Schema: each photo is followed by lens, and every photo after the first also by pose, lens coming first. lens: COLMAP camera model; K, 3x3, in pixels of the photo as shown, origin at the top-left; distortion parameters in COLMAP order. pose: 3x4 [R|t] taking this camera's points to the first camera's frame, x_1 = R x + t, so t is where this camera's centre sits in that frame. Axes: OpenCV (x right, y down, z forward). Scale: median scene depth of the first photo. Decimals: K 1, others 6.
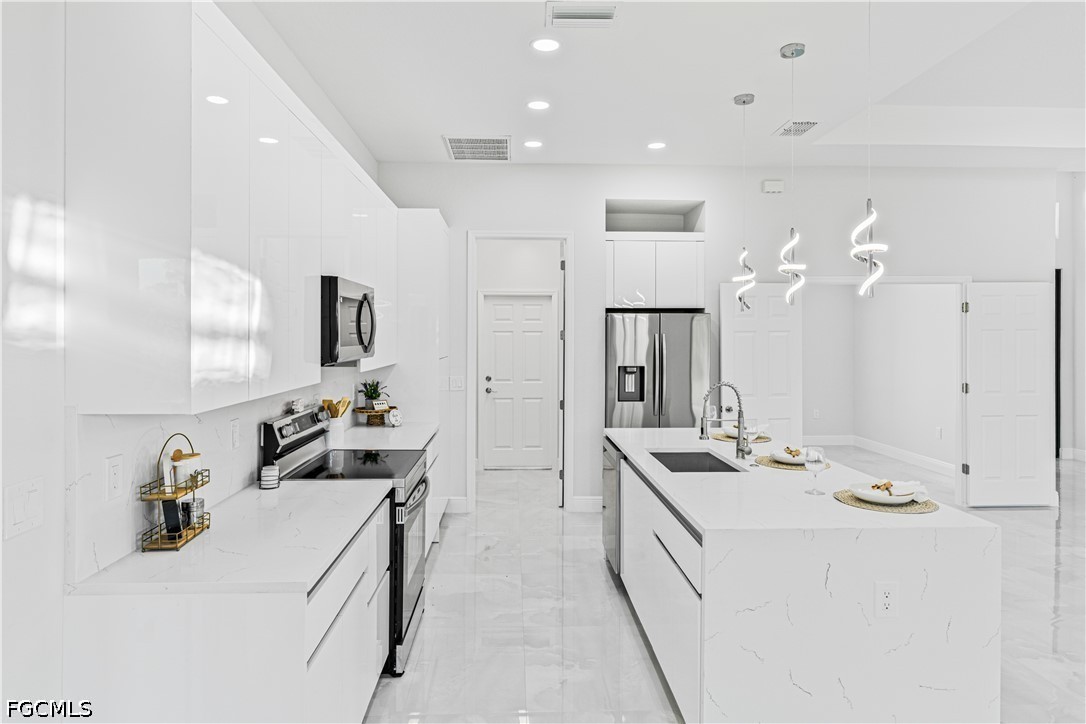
lens RADIAL K [[637.3, 0, 528.1], [0, 637.3, 338.1], [0, 0, 1]] dist [-0.004126, -0.000746]
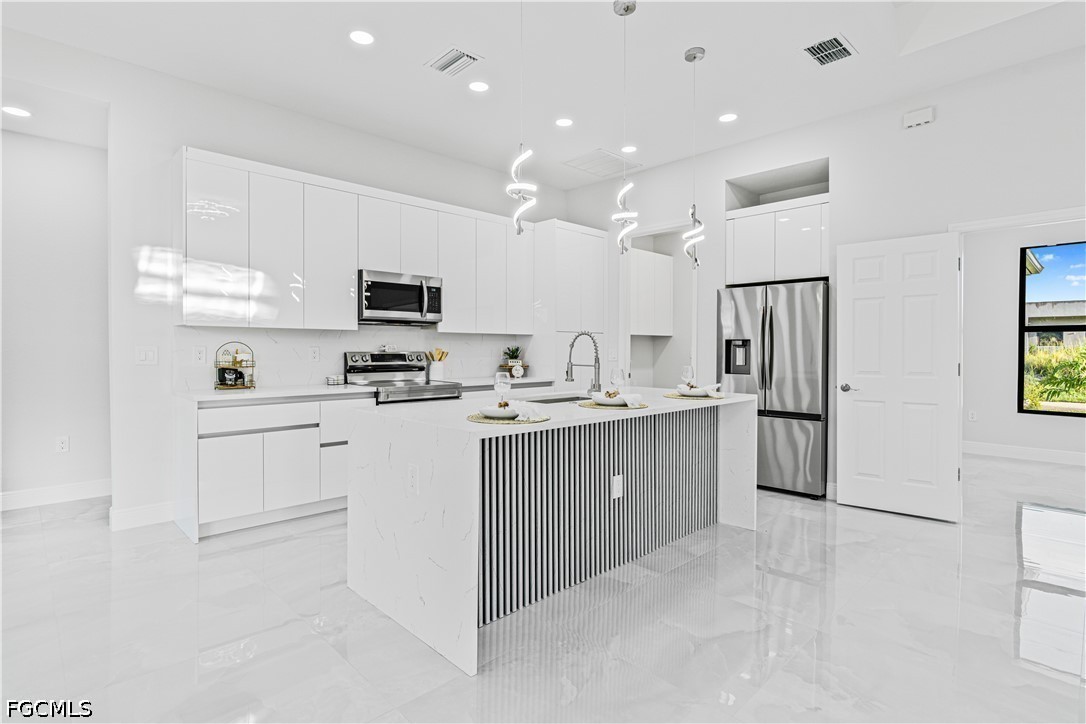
lens RADIAL K [[546.2, 0, 543.1], [0, 546.2, 359.7], [0, 0, 1]] dist [-0.008362, 0.006333]
pose [[0.676606, 0.012809, -0.736234, 0.592492], [-0.004531, 0.999902, 0.013233, 0.066077], [0.736331, -0.005618, 0.676598, 0.184232]]
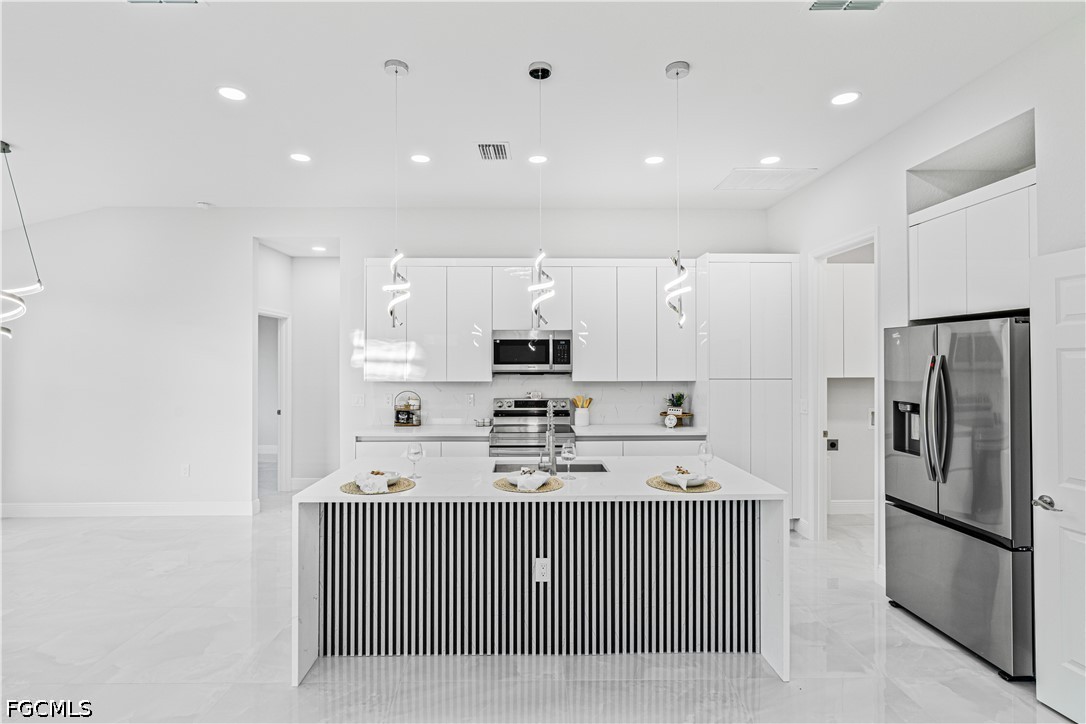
lens RADIAL K [[546.2, 0, 538.1], [0, 546.2, 358.5], [0, 0, 1]] dist [-0.008362, 0.006333]
pose [[-0.011611, -0.008560, -0.999896, 0.765333], [-0.005350, 0.999950, -0.008499, 0.002264], [0.999918, 0.005251, -0.011657, 0.615900]]
